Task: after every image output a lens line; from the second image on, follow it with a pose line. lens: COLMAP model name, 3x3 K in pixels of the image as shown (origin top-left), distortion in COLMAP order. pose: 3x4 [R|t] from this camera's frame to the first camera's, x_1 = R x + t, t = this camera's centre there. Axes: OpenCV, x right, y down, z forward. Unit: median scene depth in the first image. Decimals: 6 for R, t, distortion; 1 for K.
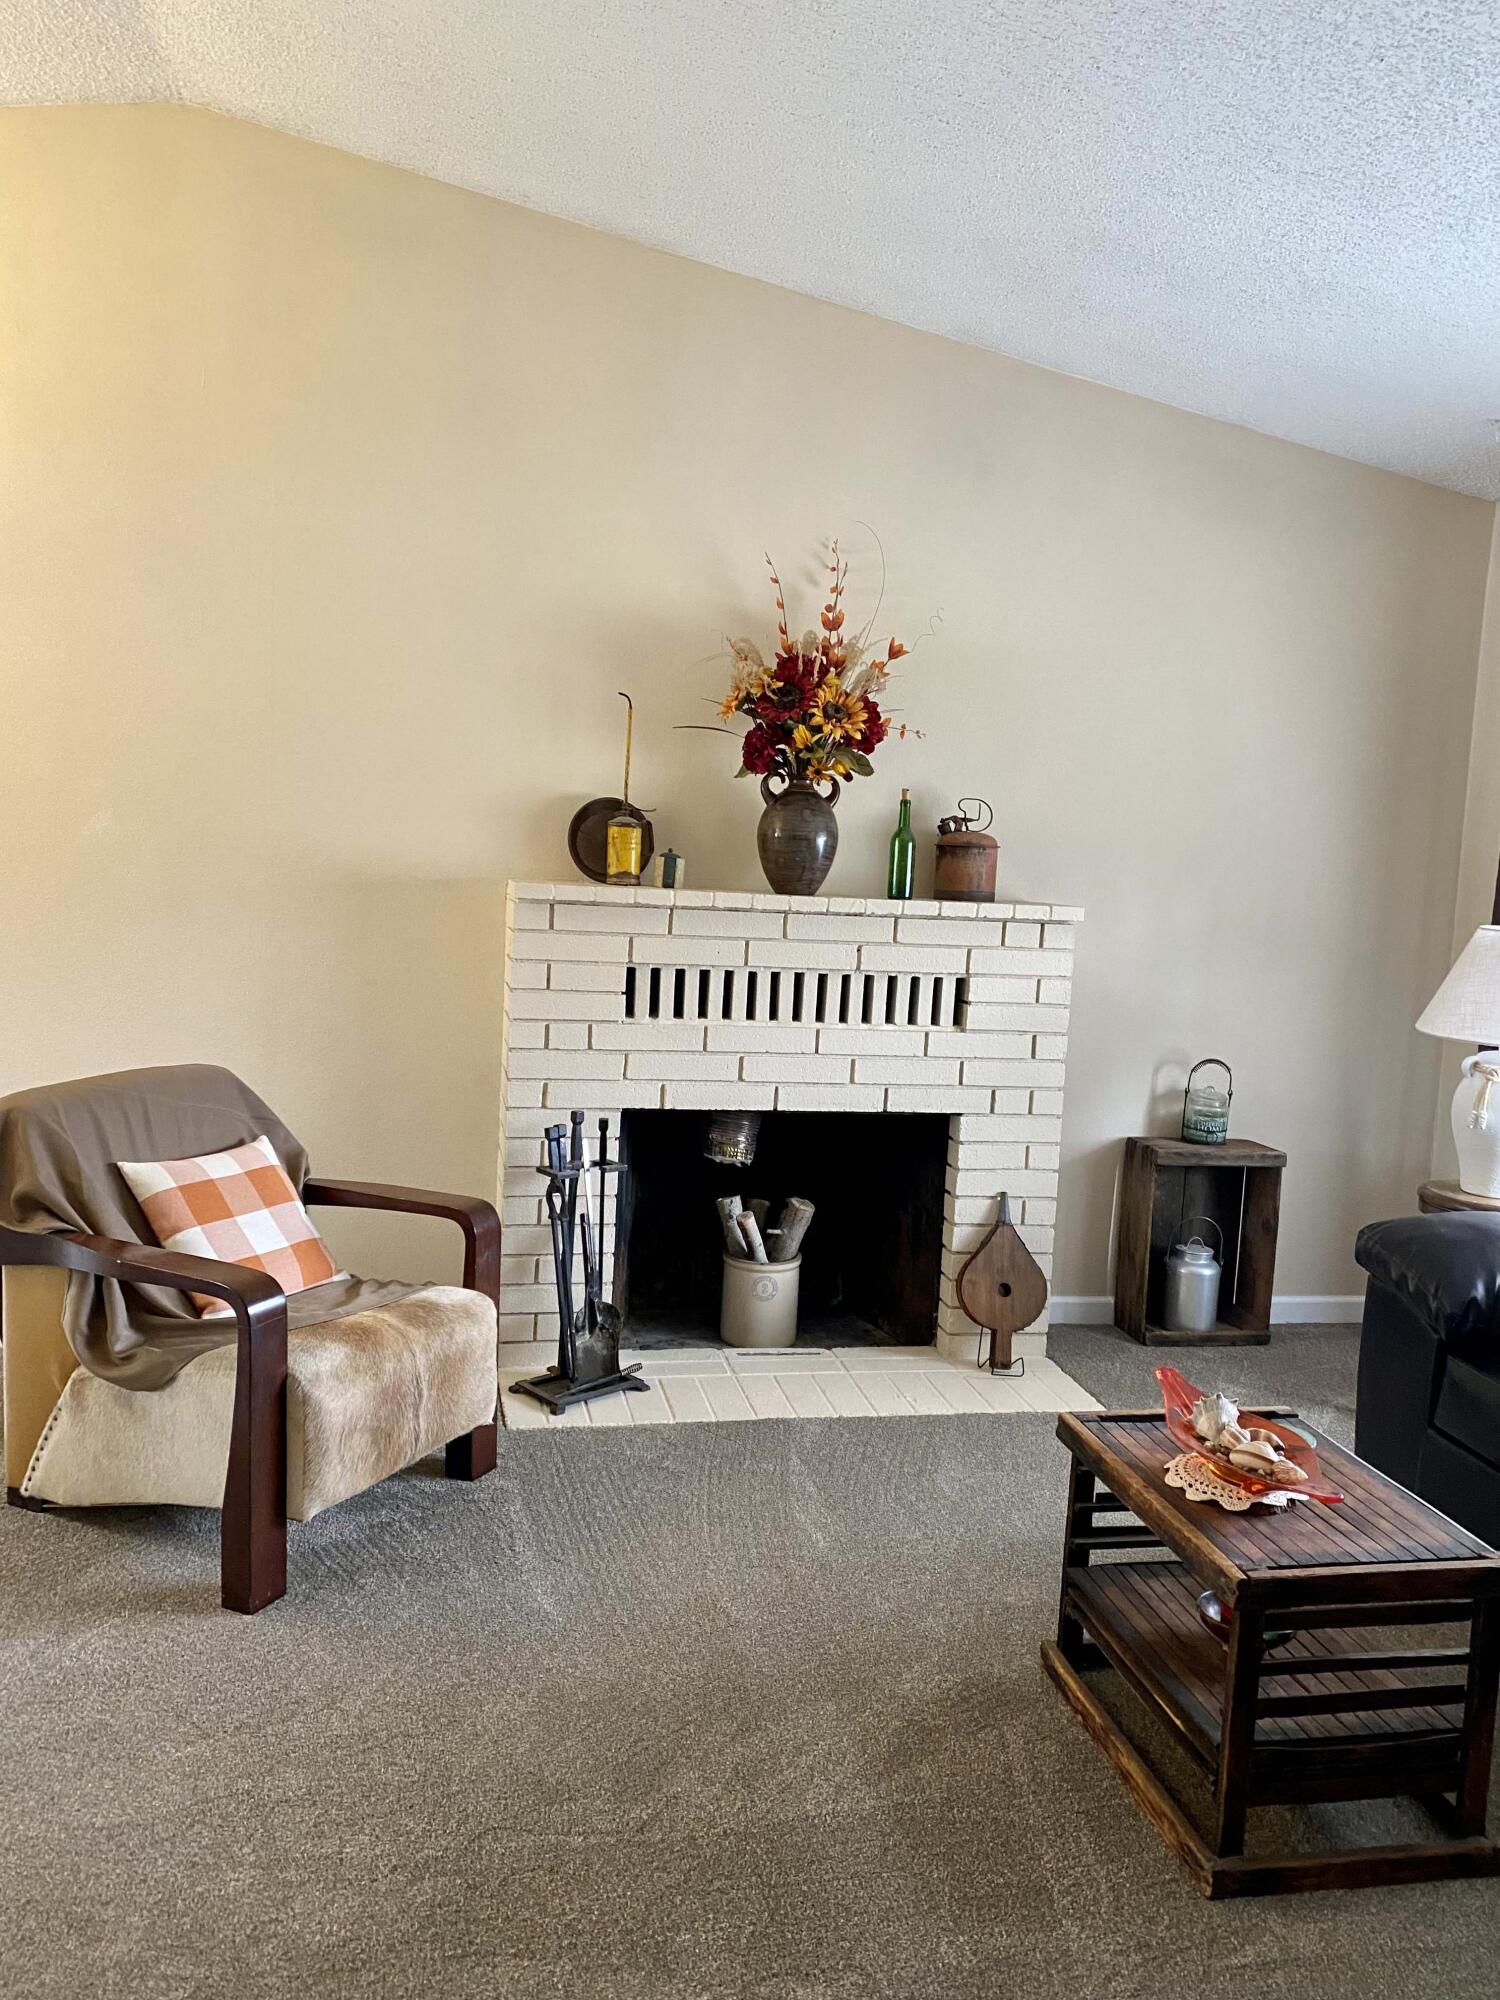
lens RADIAL K [[1535.5, 0, 738.2], [0, 1535.5, 1010.3], [0, 0, 1]] dist [0.113779, -0.158466]
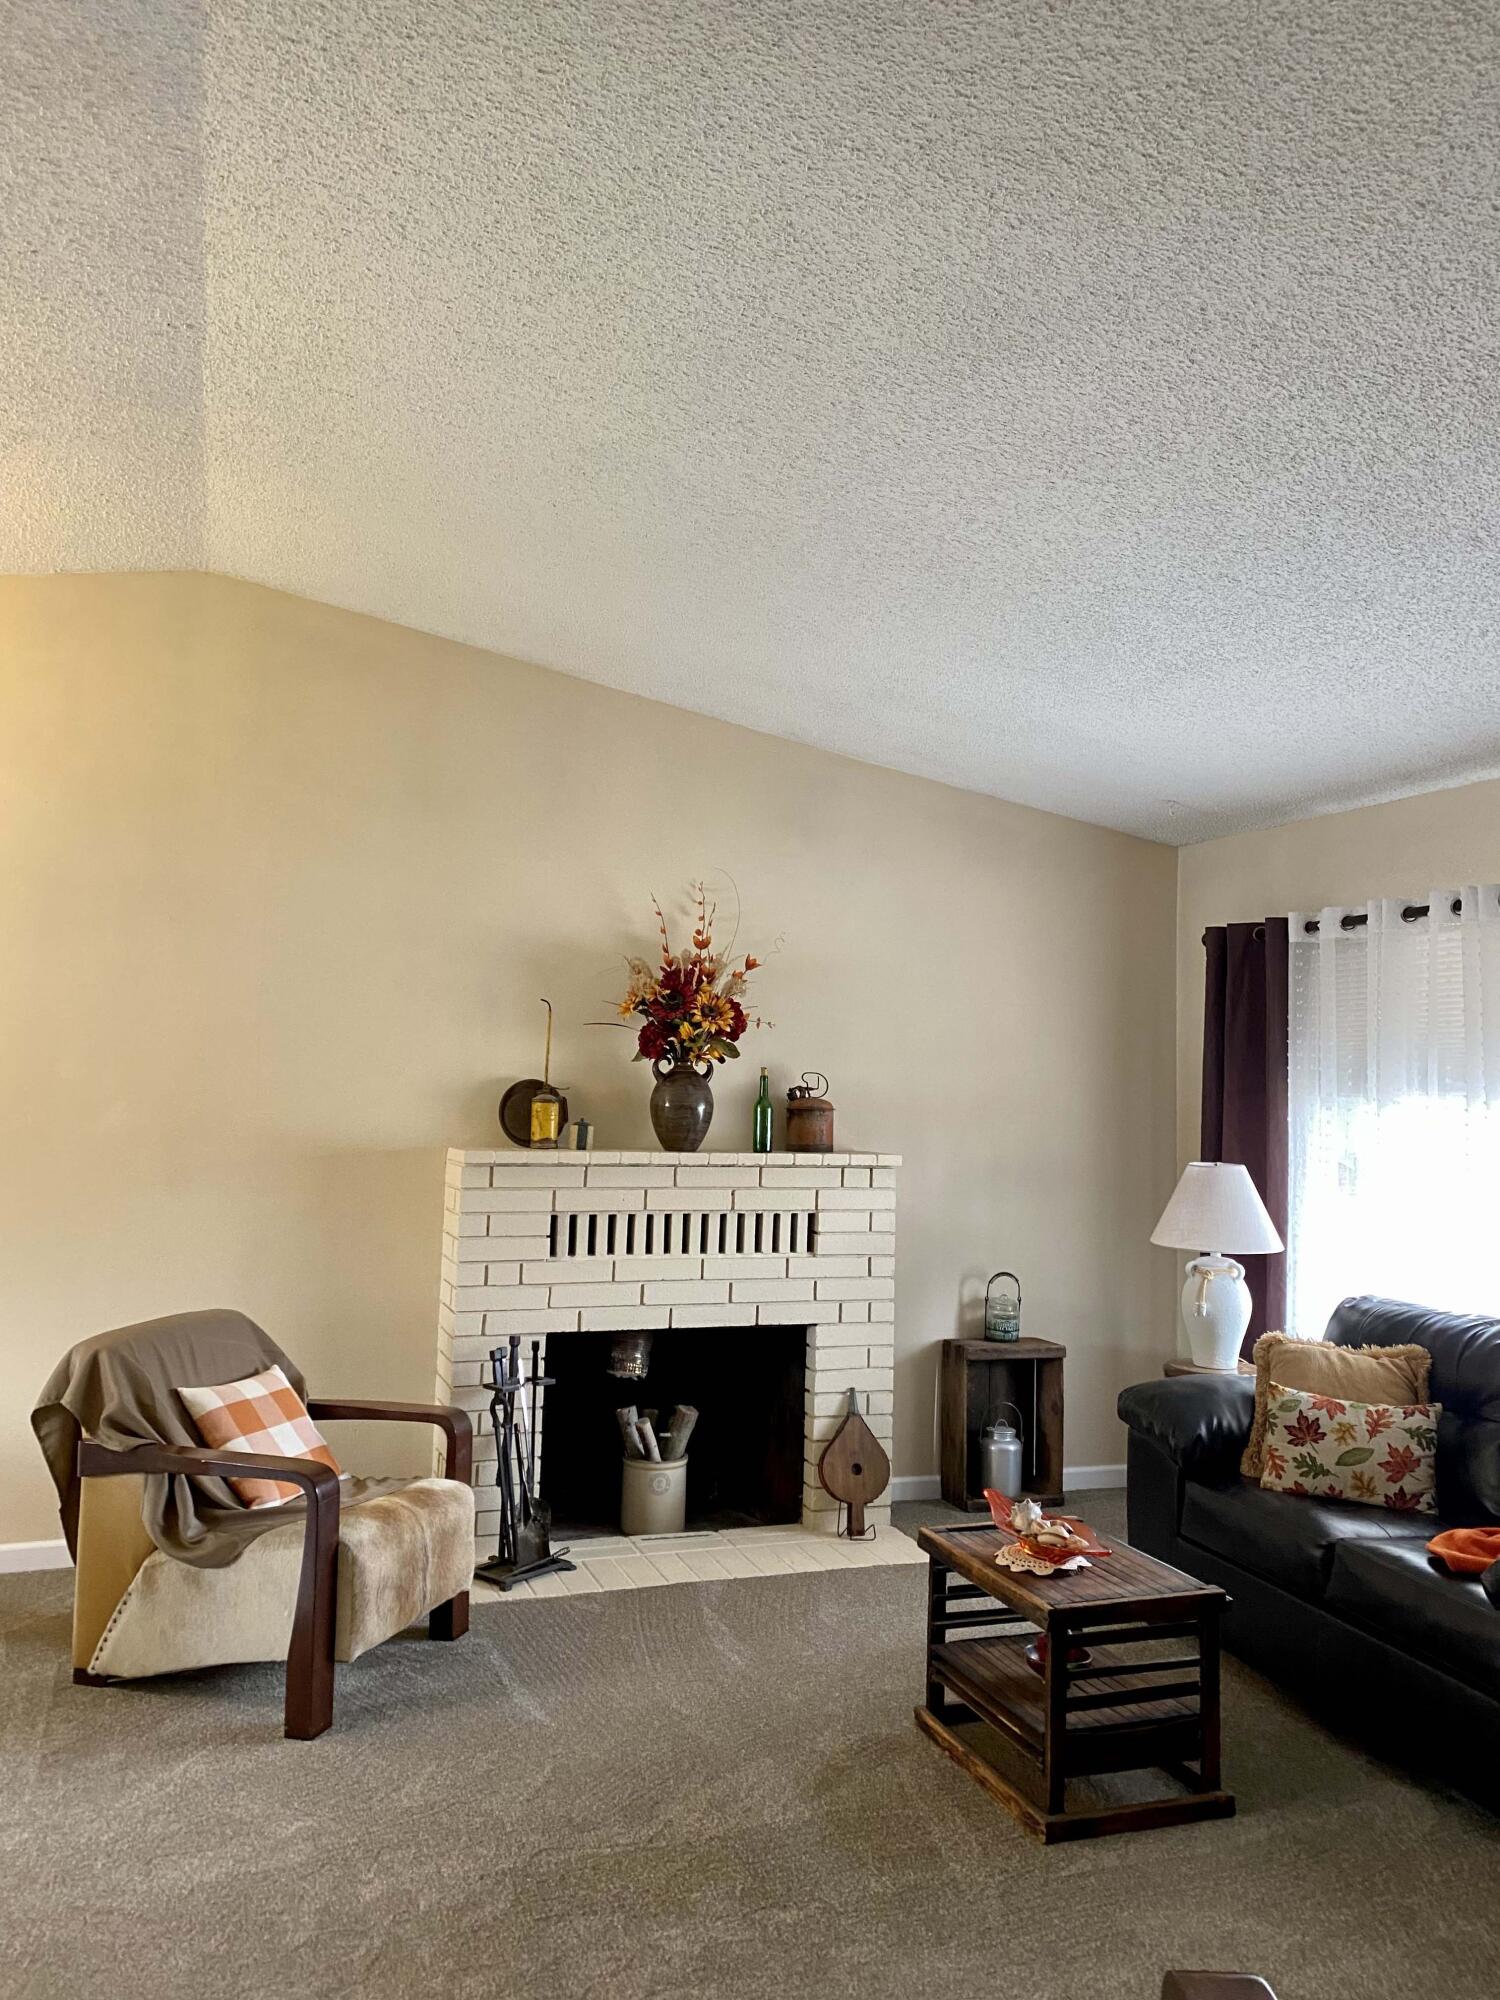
lens RADIAL K [[1501.2, 0, 773.7], [0, 1501.2, 974.8], [0, 0, 1]] dist [0.066425, -0.087497]
pose [[0.987504, -0.012984, 0.157056, -0.082657], [0.041479, 0.982874, -0.179548, 0.007163], [-0.152035, 0.183819, 0.971131, -0.249080]]
